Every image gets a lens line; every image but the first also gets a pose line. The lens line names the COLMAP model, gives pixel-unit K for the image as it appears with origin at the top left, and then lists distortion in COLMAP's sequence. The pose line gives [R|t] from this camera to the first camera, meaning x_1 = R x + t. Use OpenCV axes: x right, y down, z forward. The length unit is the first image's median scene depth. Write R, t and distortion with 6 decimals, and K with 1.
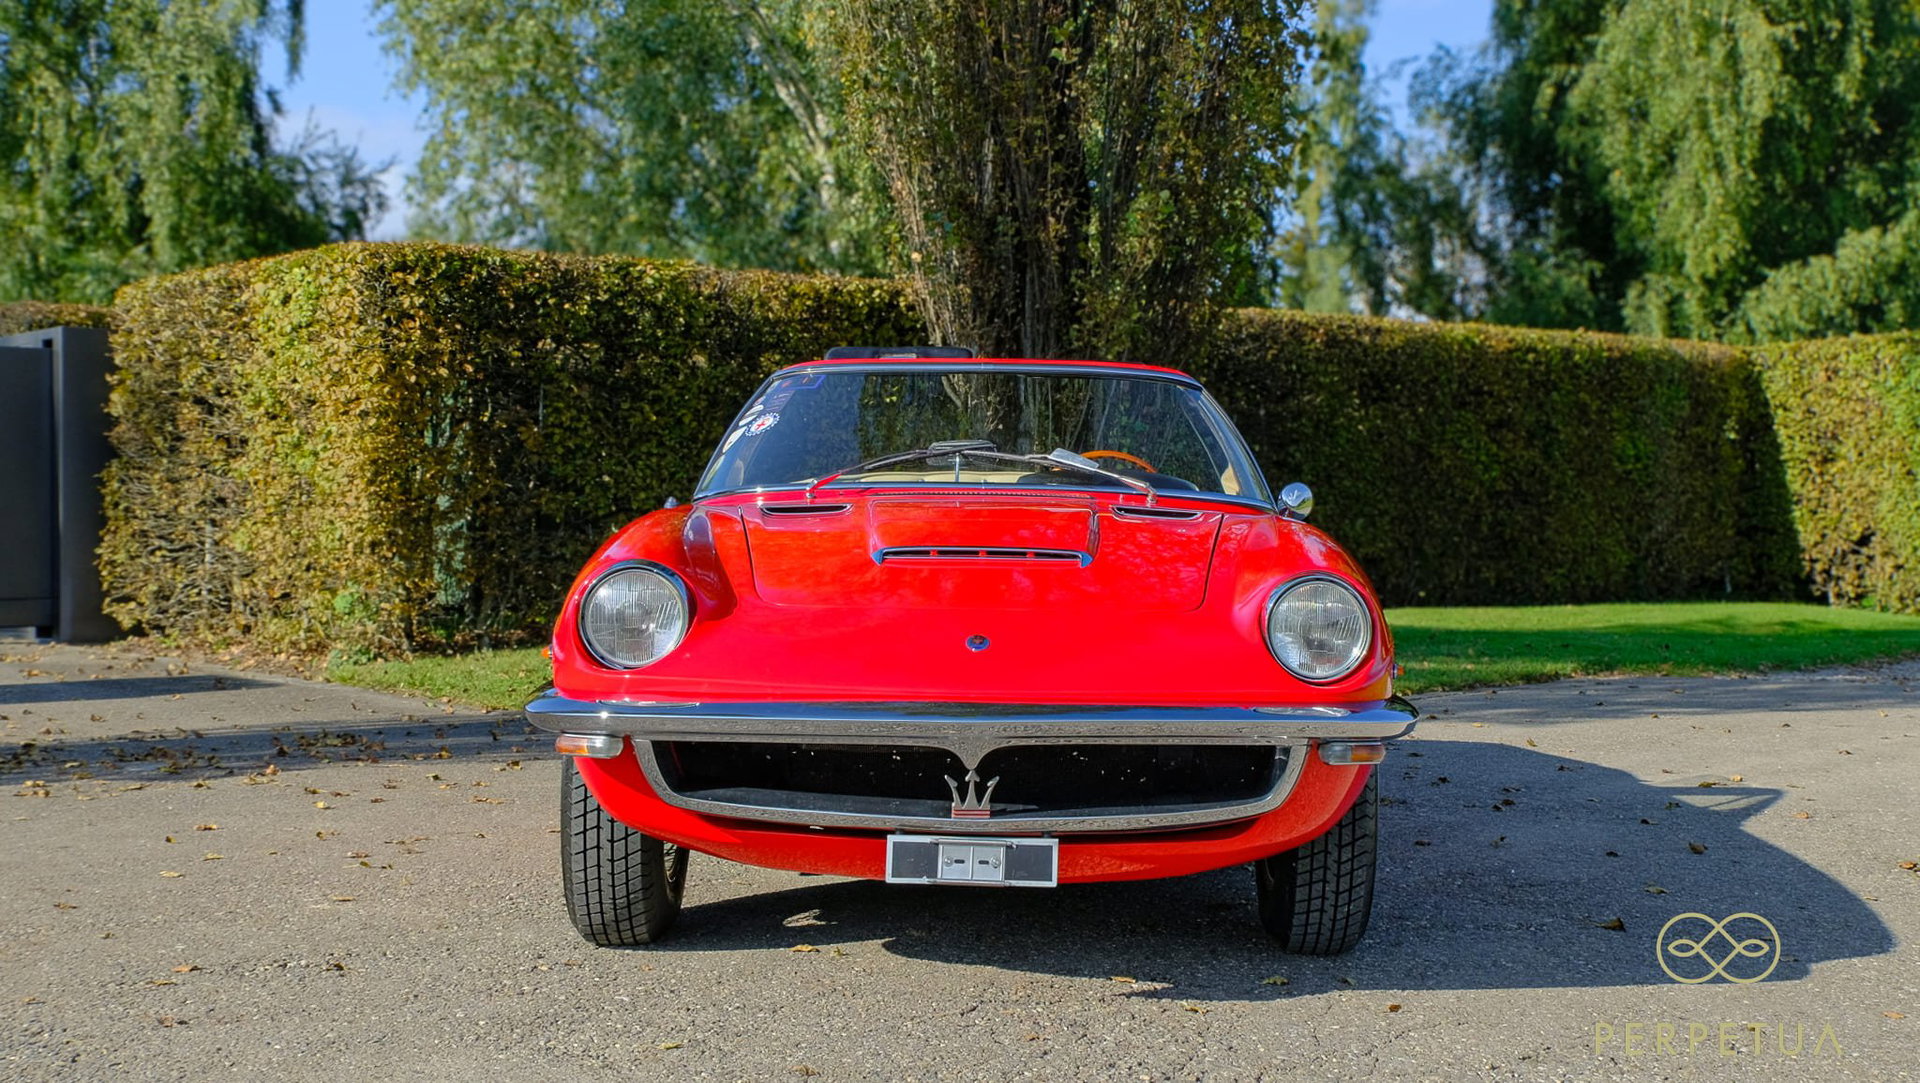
lens RADIAL K [[2770.2, 0, 1056.4], [0, 2770.2, 469.9], [0, 0, 1]] dist [0.276847, -0.027490]
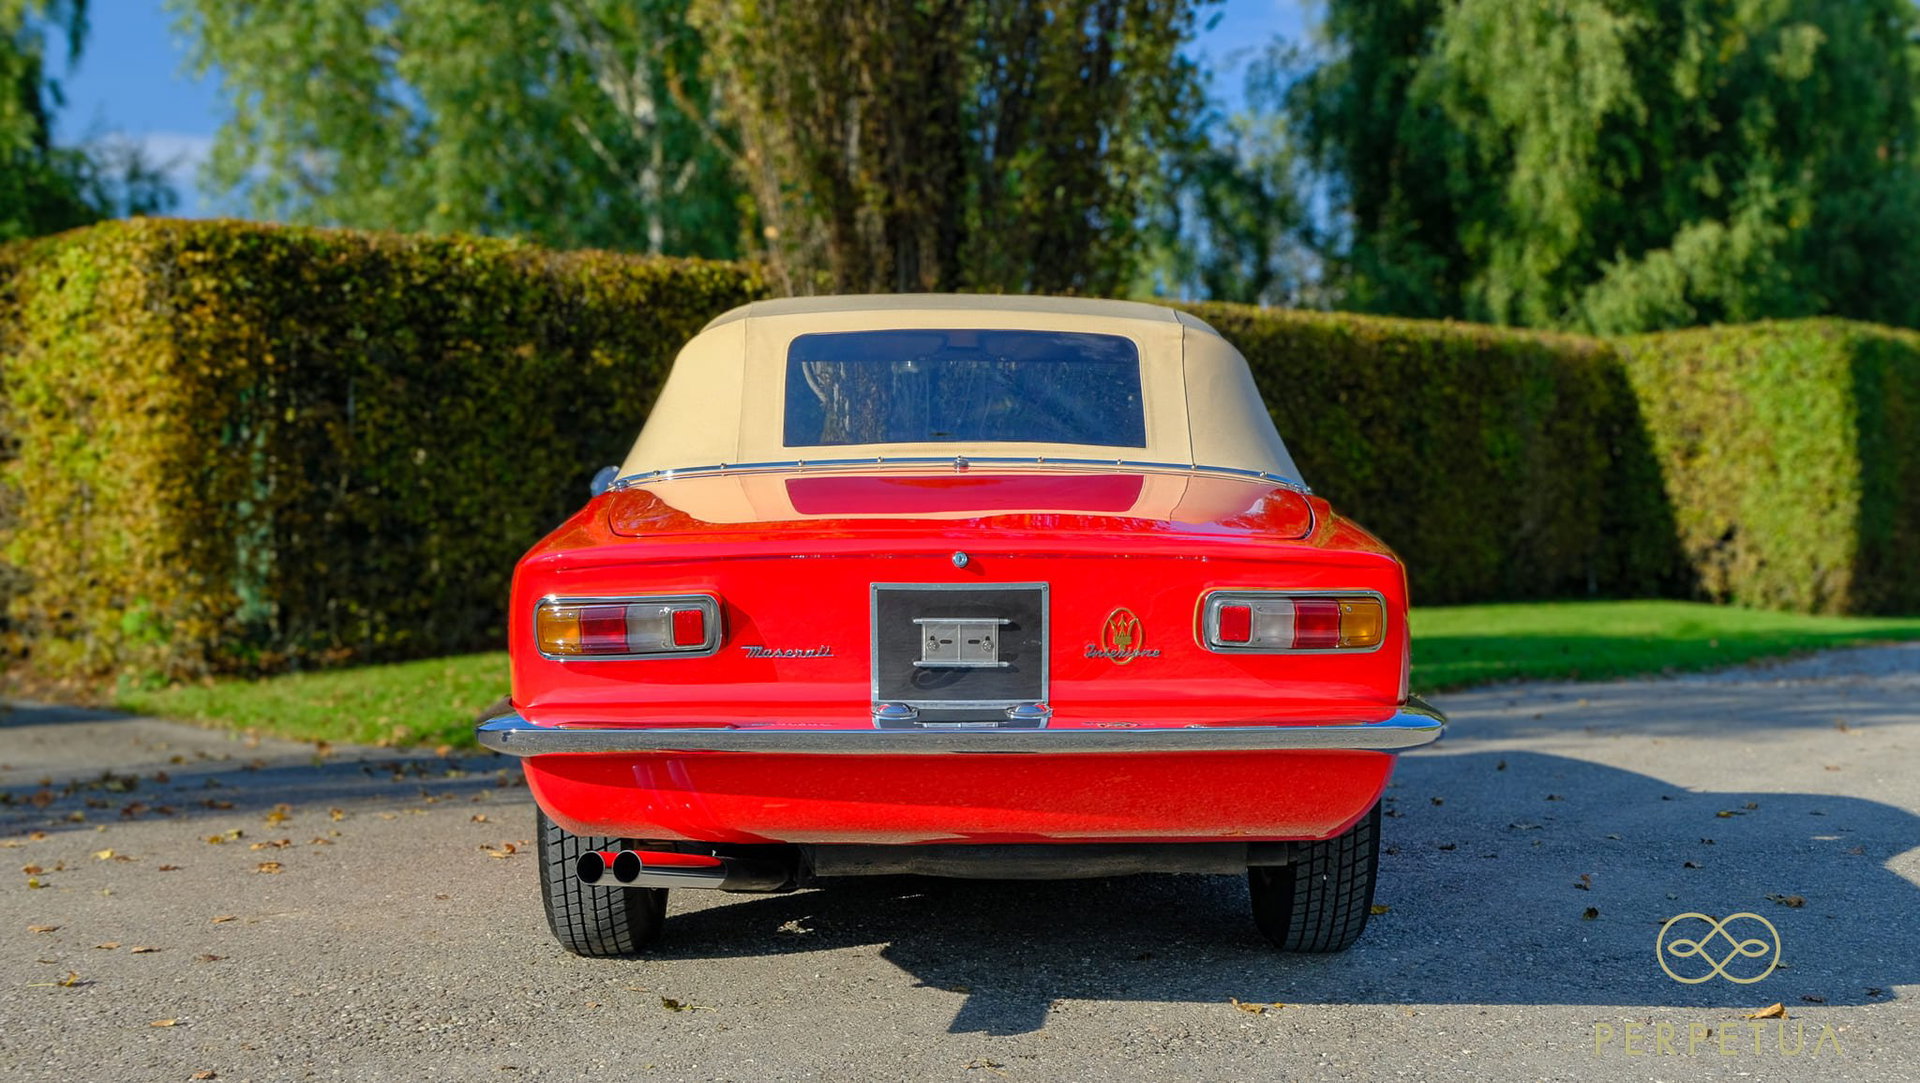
lens RADIAL K [[2688.9, 0, 1051.0], [0, 2688.9, 543.8], [0, 0, 1]] dist [0.028804, 0.341782]
pose [[0.997103, -0.010532, 0.075330, -0.025869], [0.008713, 0.999663, 0.024440, 0.003612], [-0.075562, -0.023713, 0.996859, 0.117668]]
